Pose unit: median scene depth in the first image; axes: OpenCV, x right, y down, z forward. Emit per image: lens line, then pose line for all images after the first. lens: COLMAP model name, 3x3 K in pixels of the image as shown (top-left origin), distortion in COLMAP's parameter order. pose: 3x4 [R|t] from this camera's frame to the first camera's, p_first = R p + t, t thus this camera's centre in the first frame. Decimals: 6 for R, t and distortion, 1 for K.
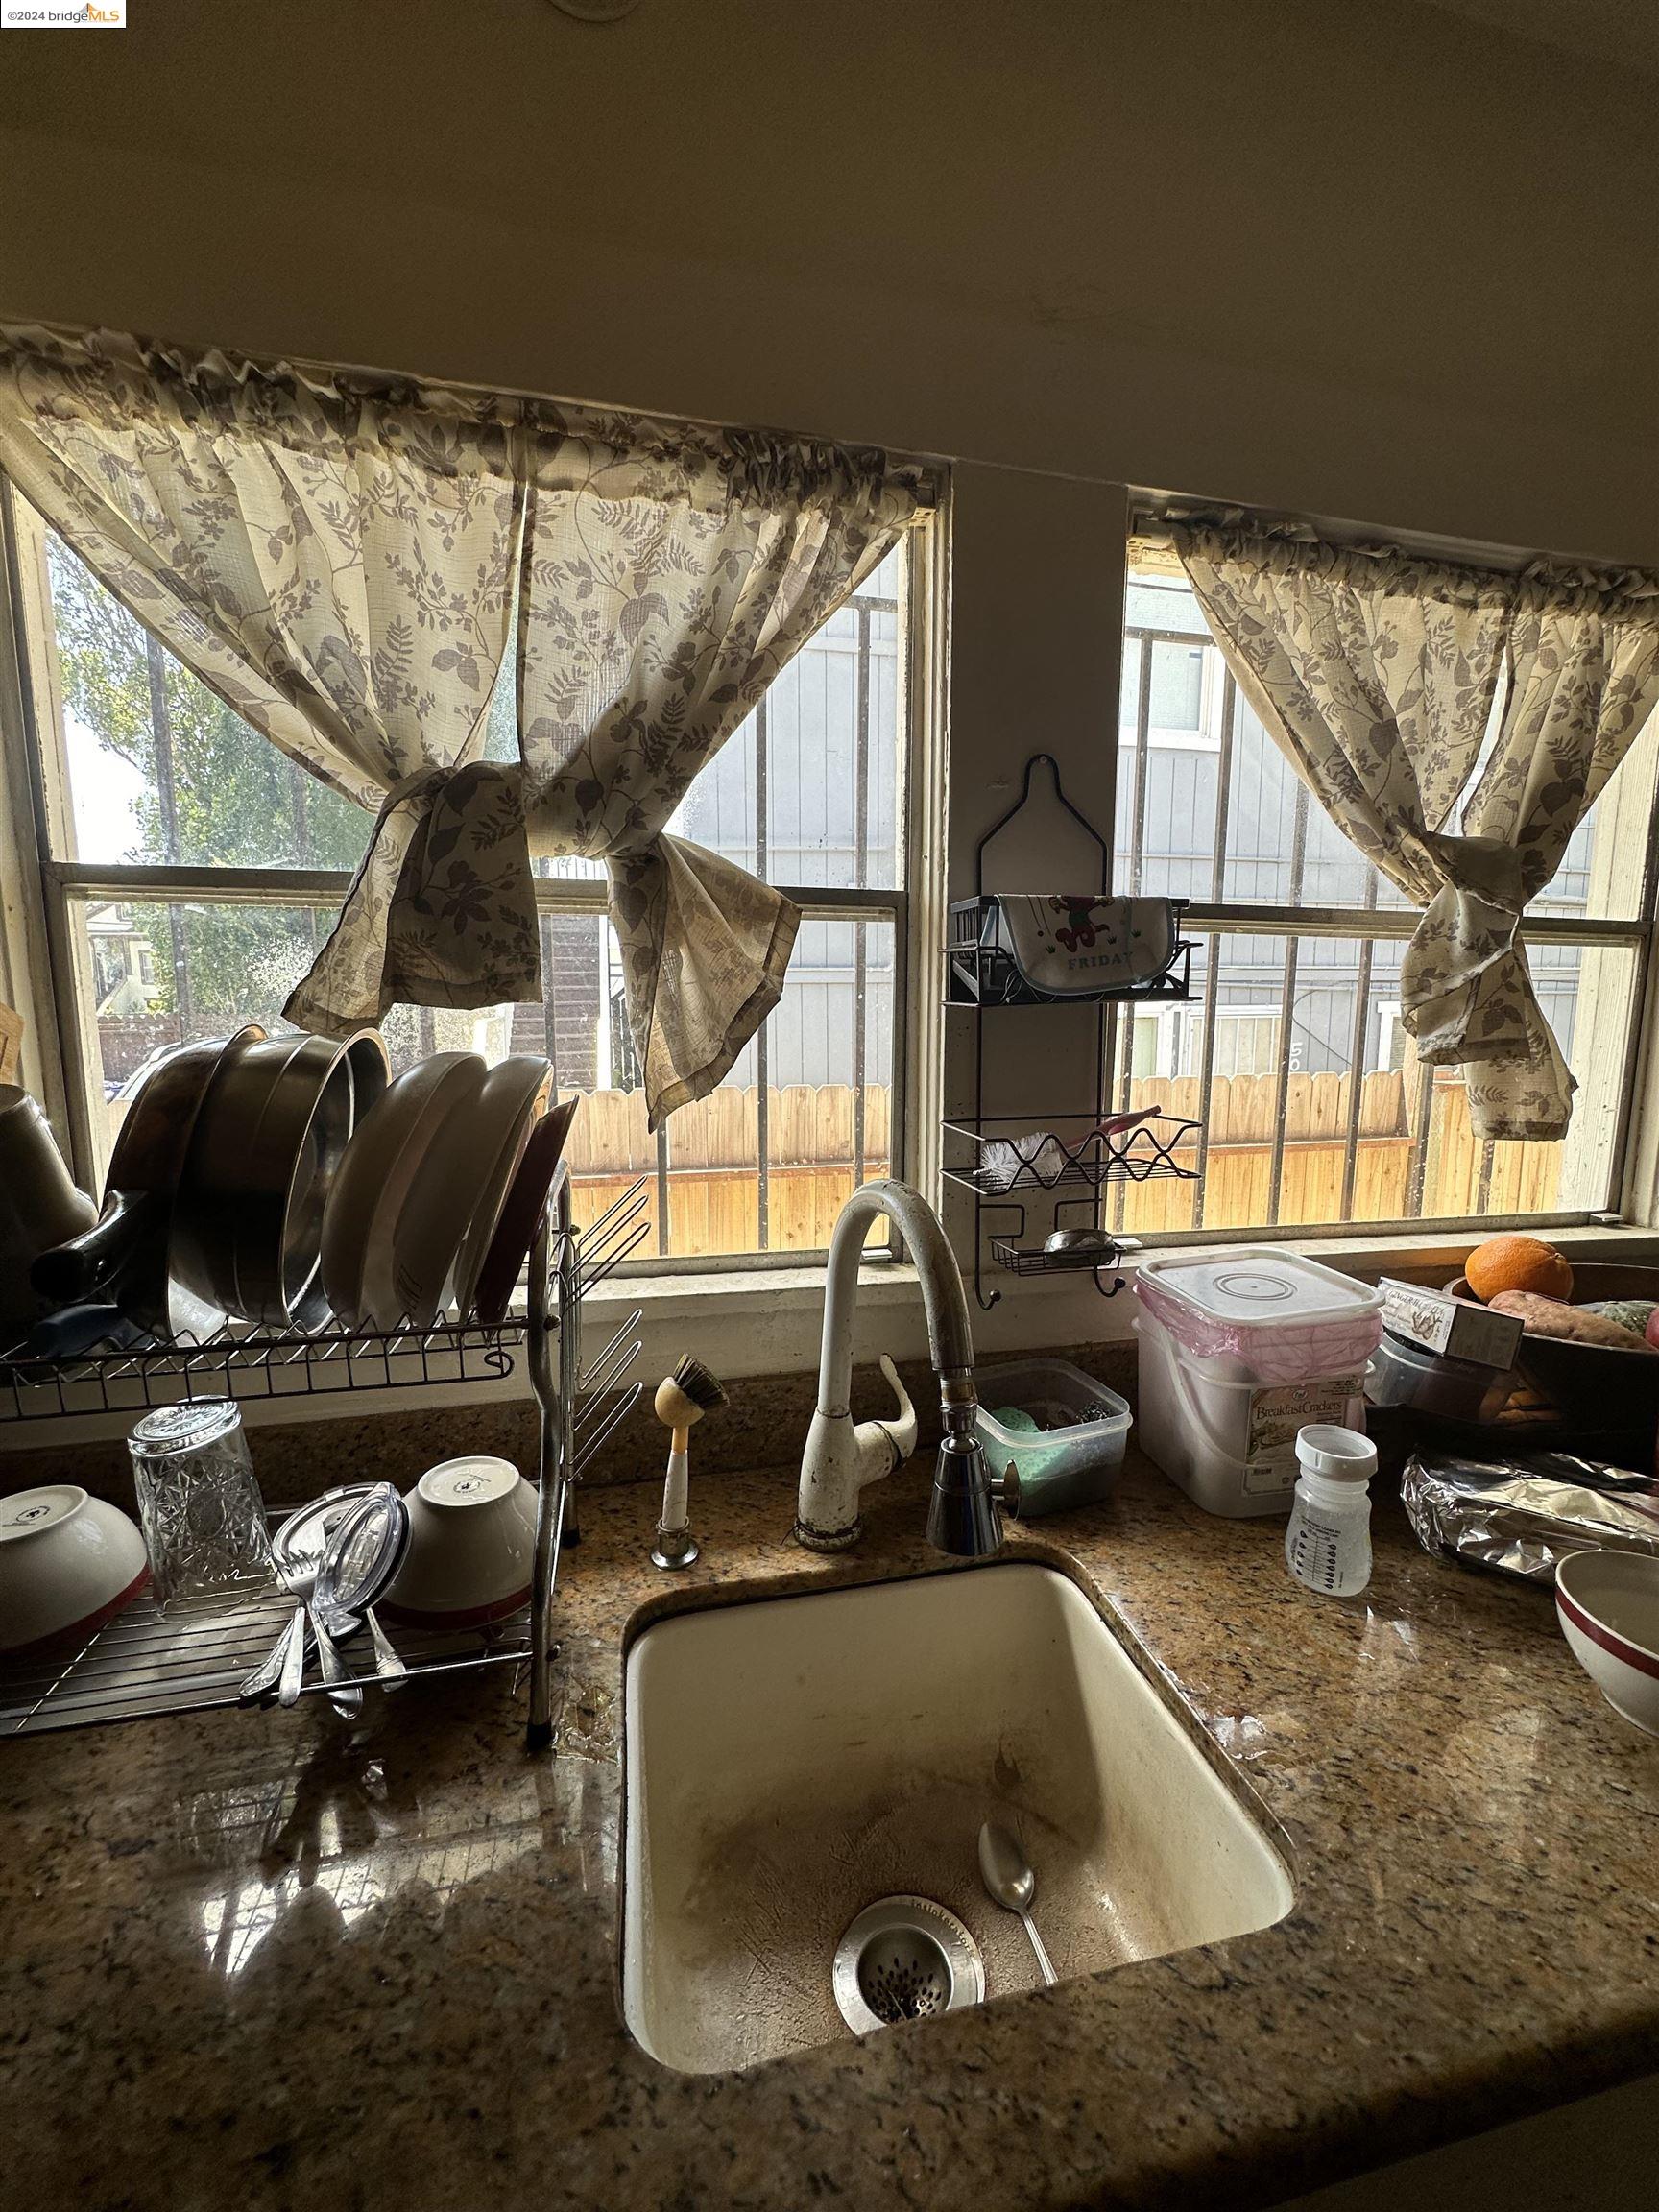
lens RADIAL K [[877.5, 0, 835.1], [0, 877.5, 1105.7], [0, 0, 1]] dist [-0.005492, 0.000199]
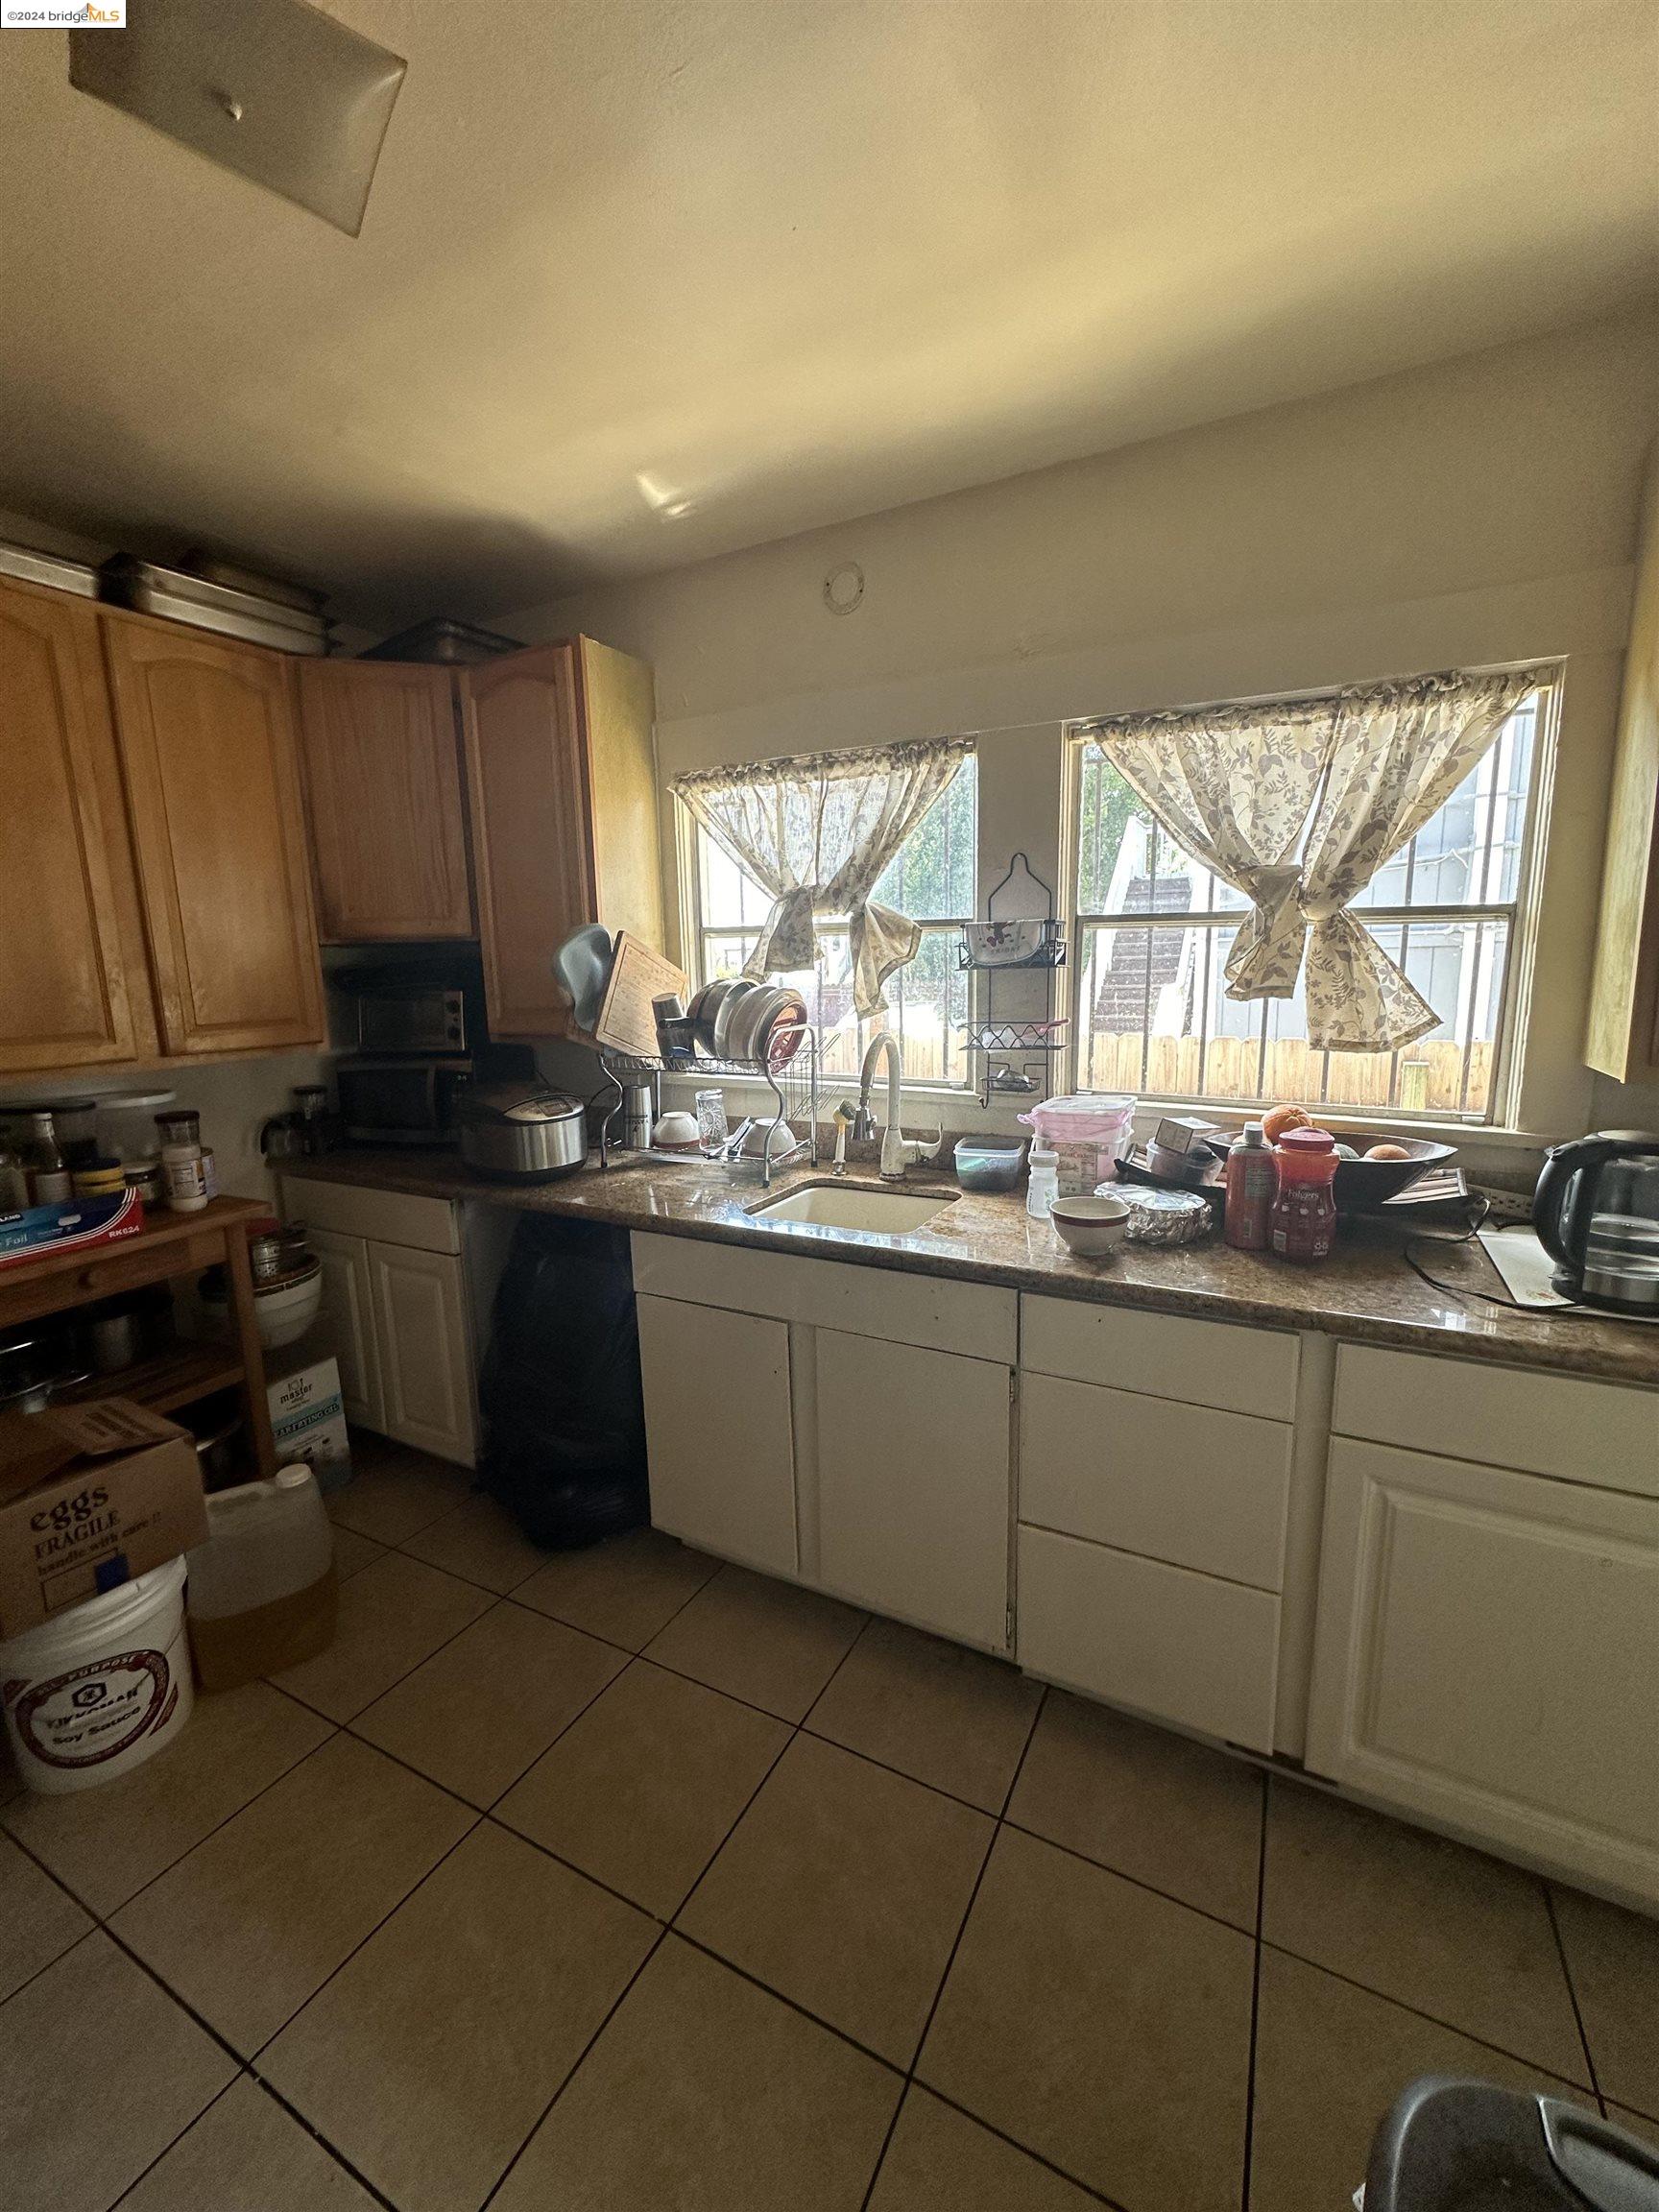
lens RADIAL K [[877.5, 0, 828.4], [0, 877.5, 1106.5], [0, 0, 1]] dist [-0.005492, 0.000199]
pose [[0.756635, 0.091475, -0.647407, 1.460702], [-0.066321, 0.995795, 0.063191, 0.128546], [0.650465, -0.004876, 0.759520, -1.042201]]
